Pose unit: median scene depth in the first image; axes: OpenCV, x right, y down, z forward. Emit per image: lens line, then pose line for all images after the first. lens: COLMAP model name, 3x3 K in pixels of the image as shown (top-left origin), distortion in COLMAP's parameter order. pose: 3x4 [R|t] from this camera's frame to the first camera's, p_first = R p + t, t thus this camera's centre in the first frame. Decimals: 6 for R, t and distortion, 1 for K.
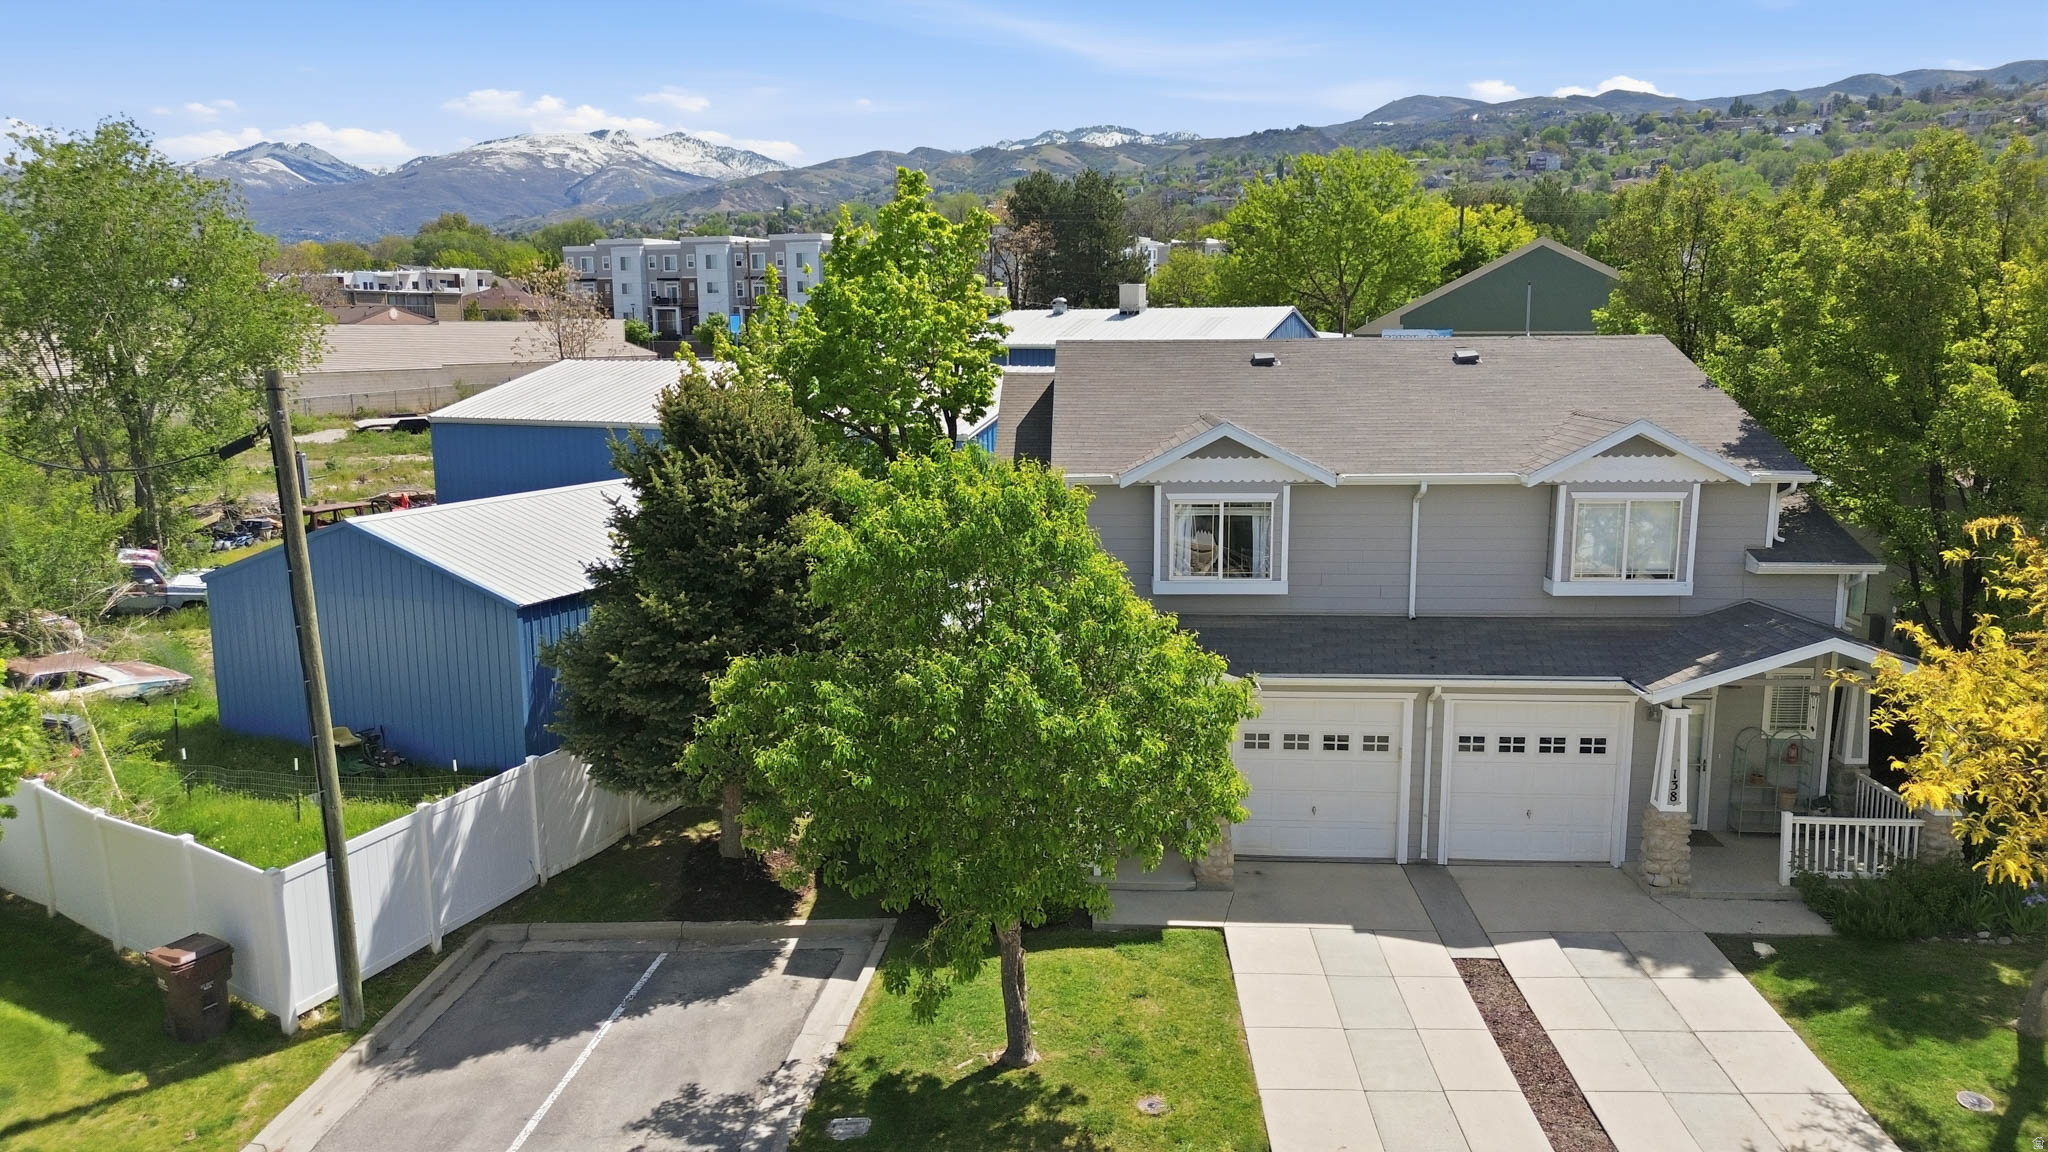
lens RADIAL K [[1447.1, 0, 1025.1], [0, 1447.1, 570.0], [0, 0, 1]] dist [0.061228, -0.049910]
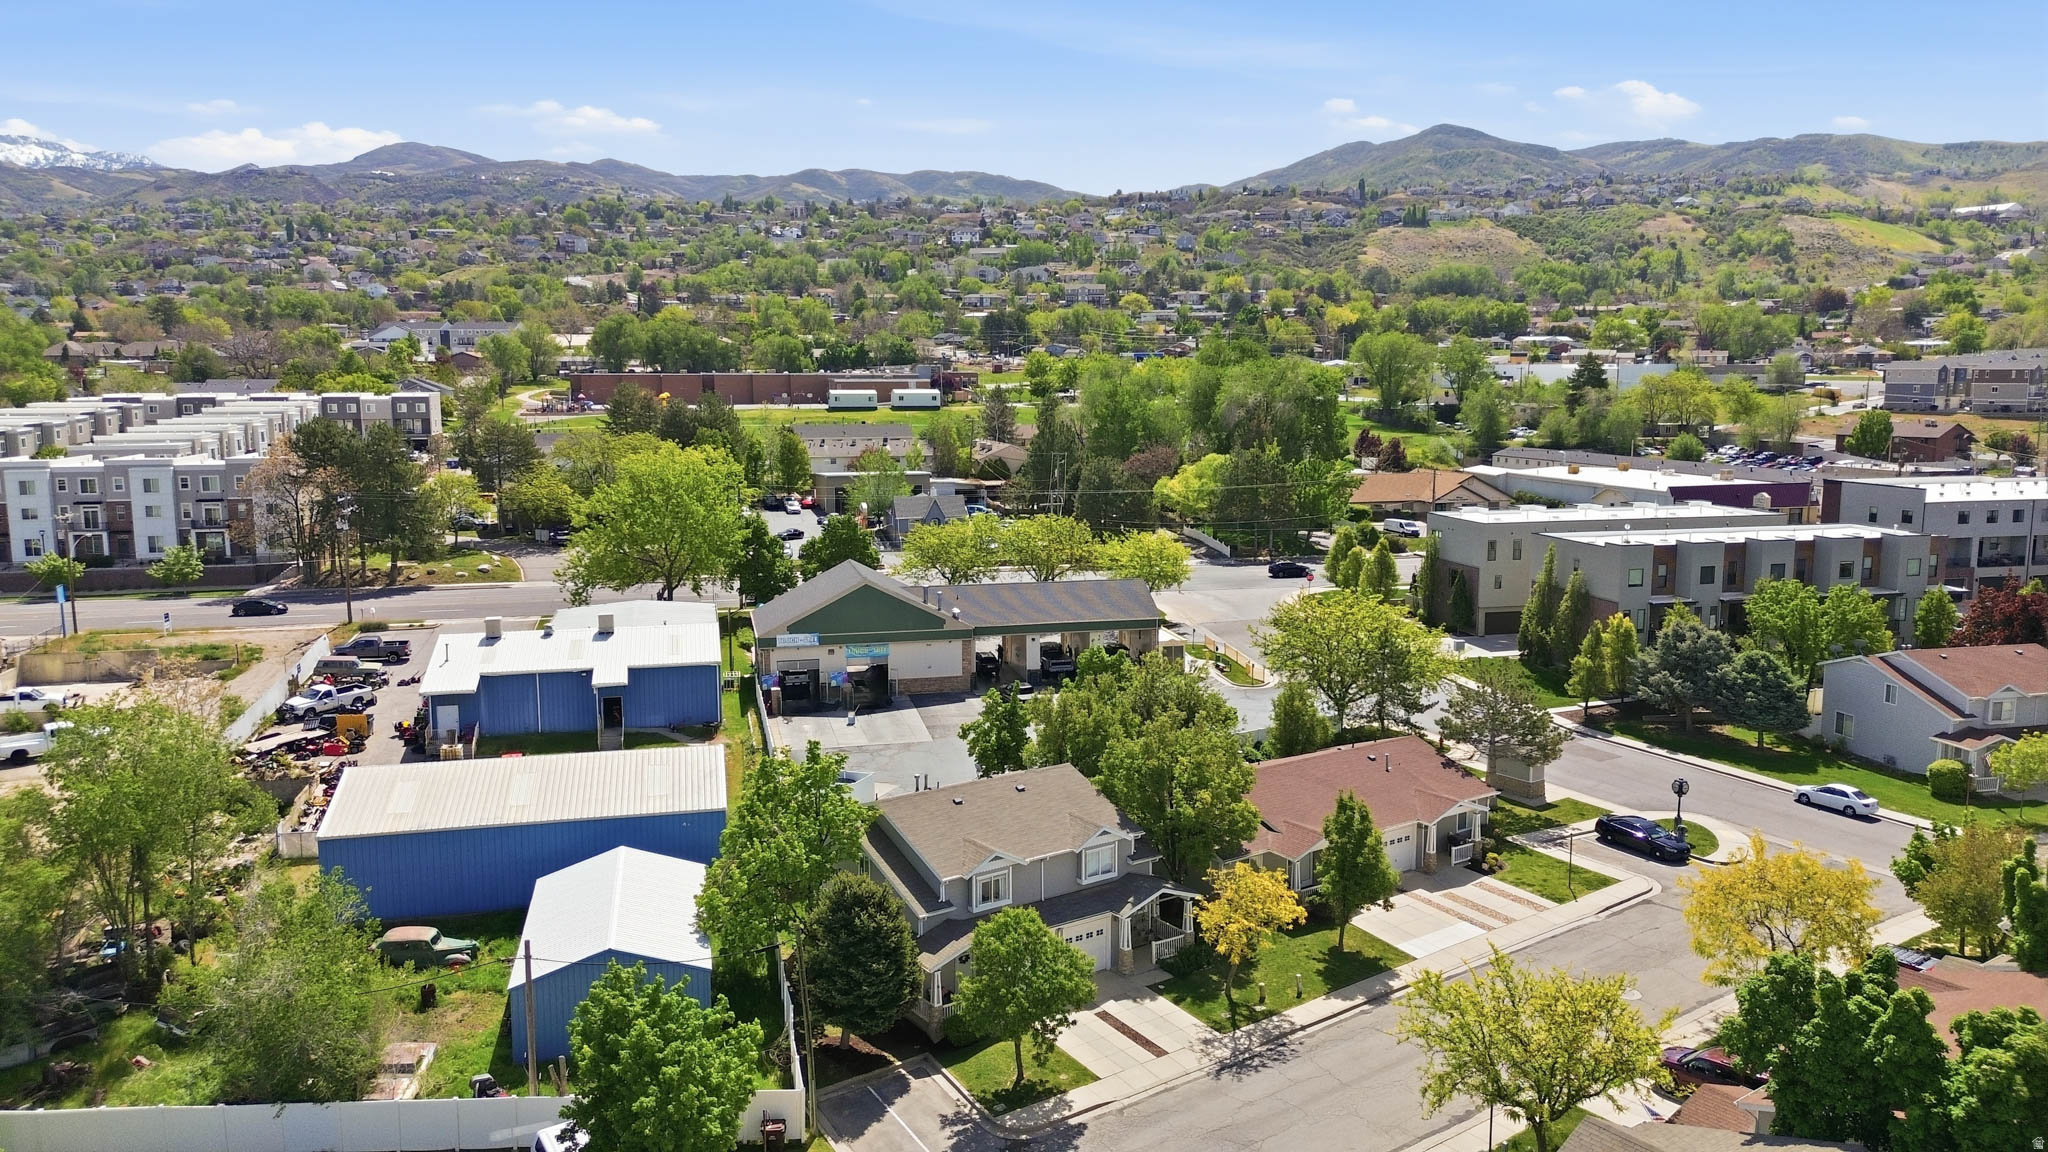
lens RADIAL K [[1447.1, 0, 1032.9], [0, 1447.1, 567.9], [0, 0, 1]] dist [0.061228, -0.049910]
pose [[0.795870, -0.077171, 0.600530, -1.408500], [0.096410, 0.995342, 0.000136, -0.617898], [-0.597743, 0.057789, 0.799603, -1.320871]]
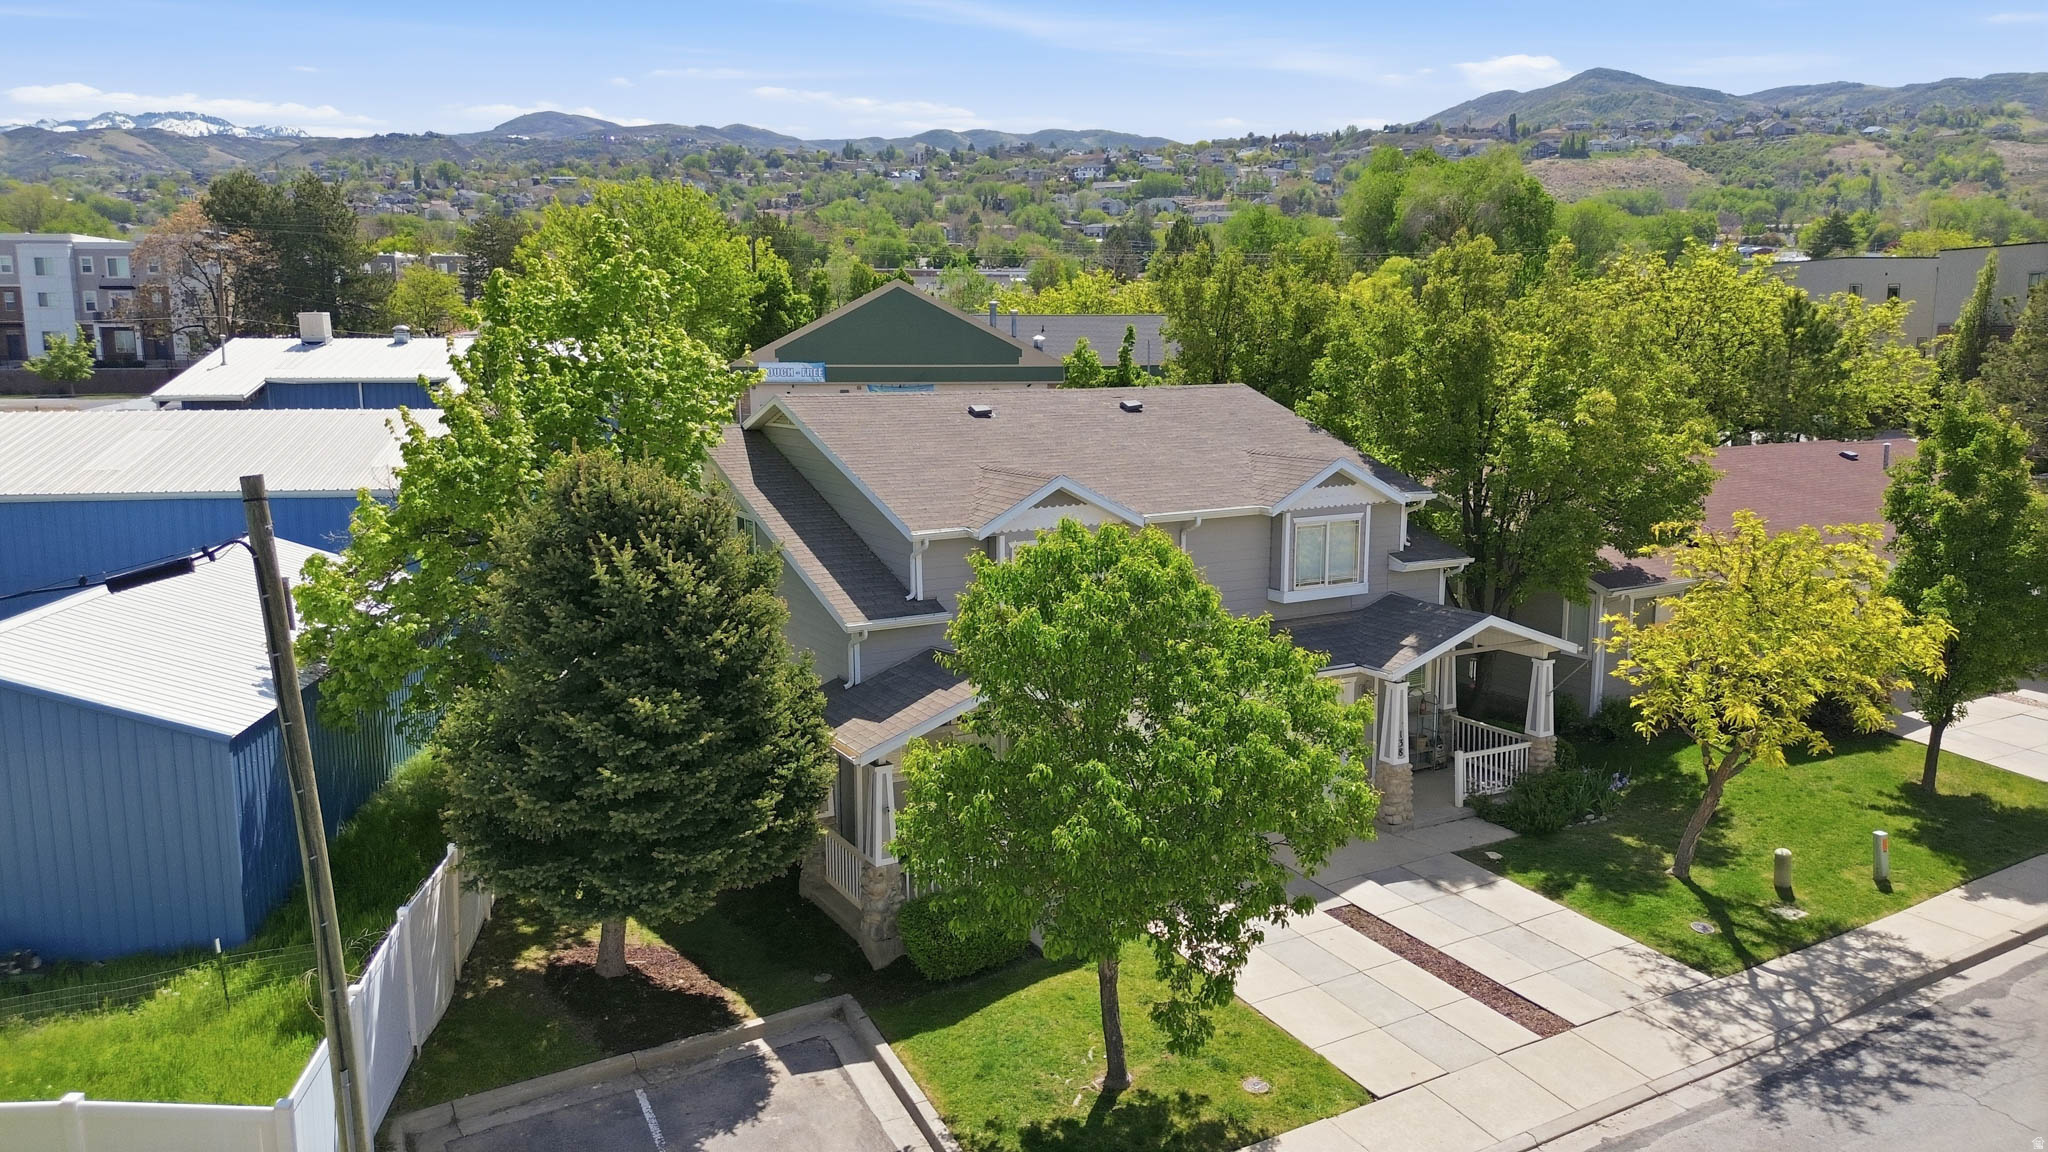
lens RADIAL K [[1447.1, 0, 1021.2], [0, 1447.1, 570.6], [0, 0, 1]] dist [0.061228, -0.049910]
pose [[0.848571, -0.082888, 0.522548, -0.430335], [0.088905, 0.995947, 0.013606, -0.043418], [-0.521558, 0.034911, 0.852501, 0.079524]]
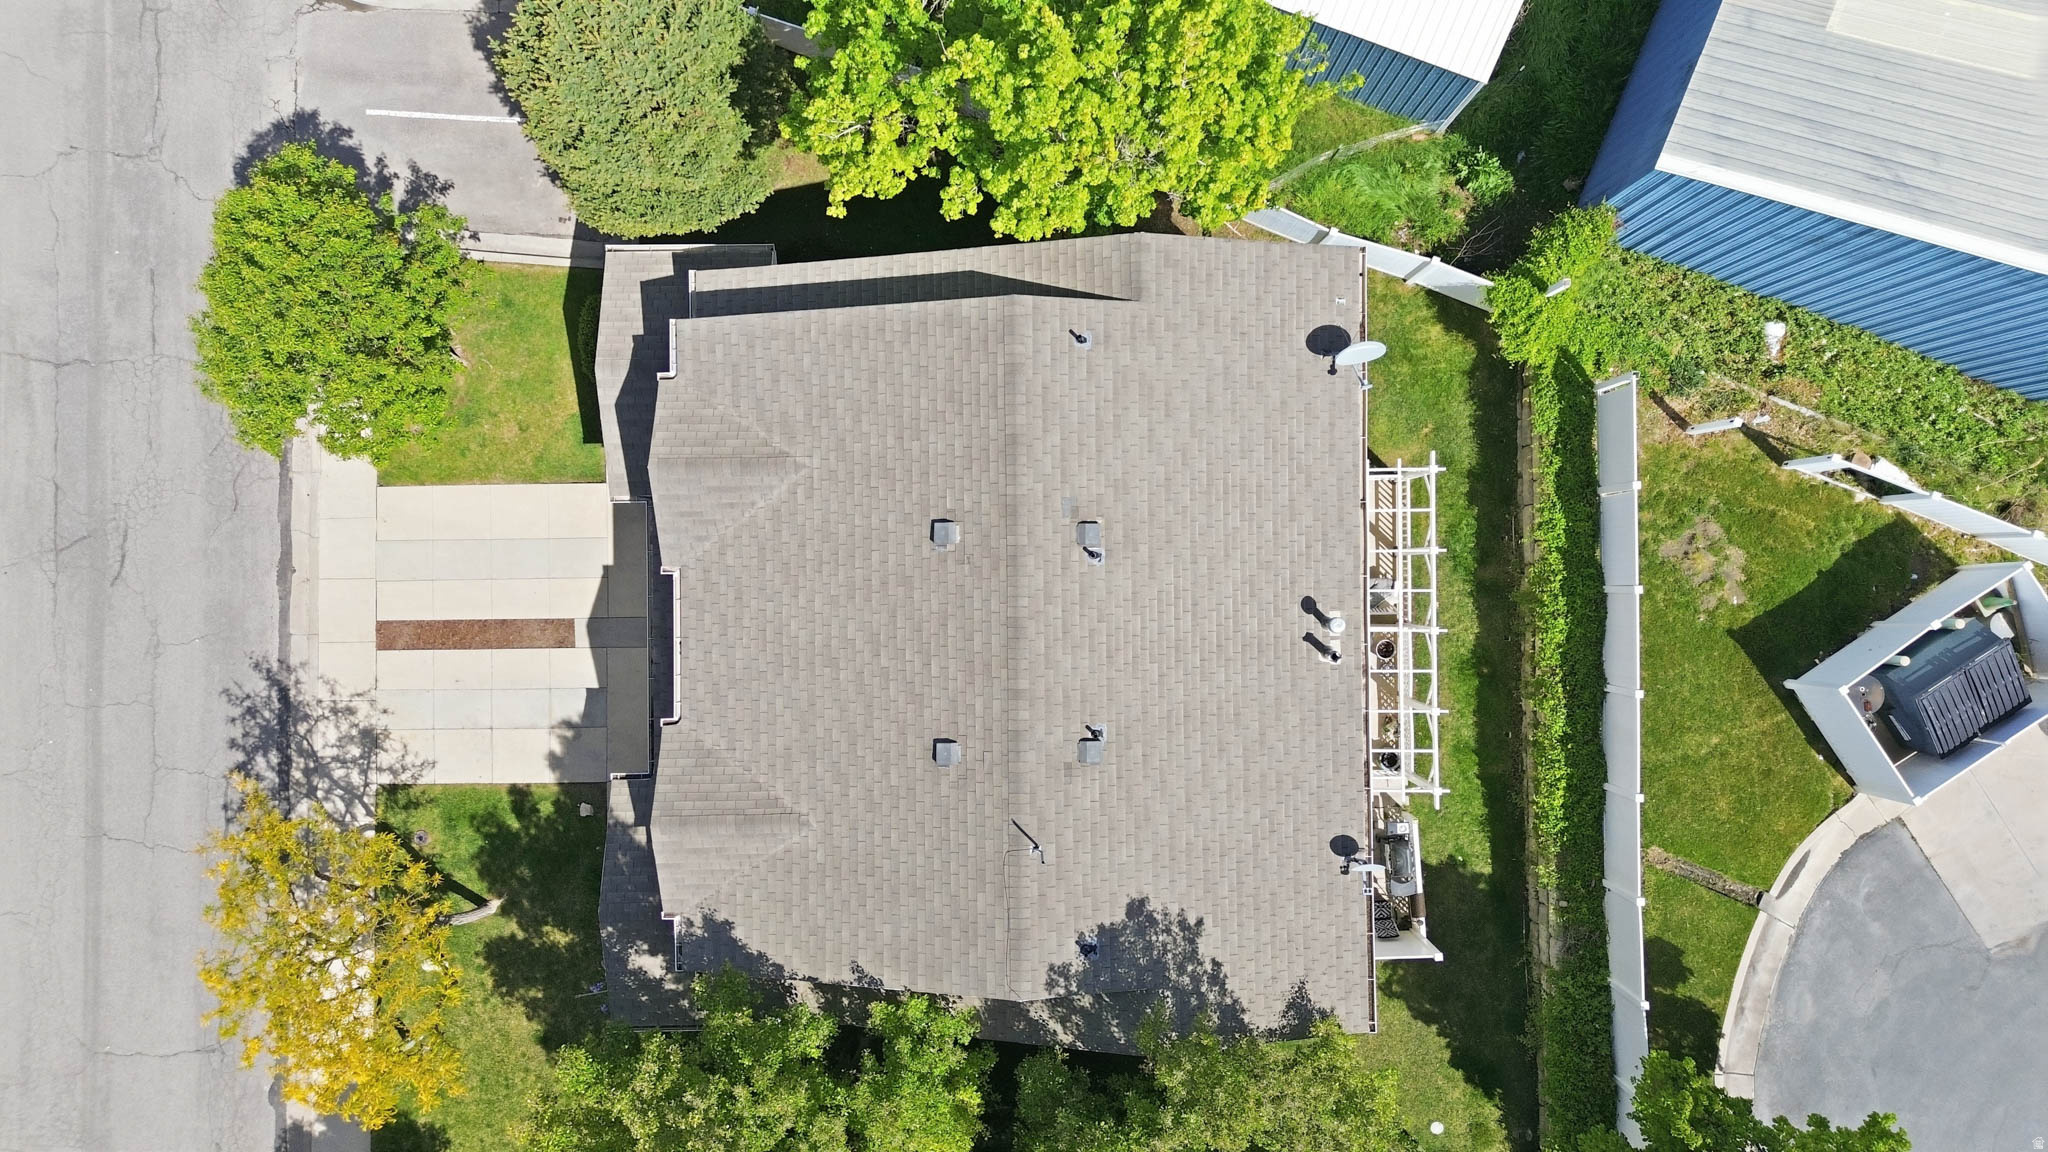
lens RADIAL K [[1447.1, 0, 1027.1], [0, 1447.1, 579.6], [0, 0, 1]] dist [0.061228, -0.049910]
pose [[0.041106, 0.999121, 0.008166, 0.210401], [-0.163938, -0.001318, 0.986470, -1.176008], [0.985614, -0.041889, 0.163740, 1.016491]]
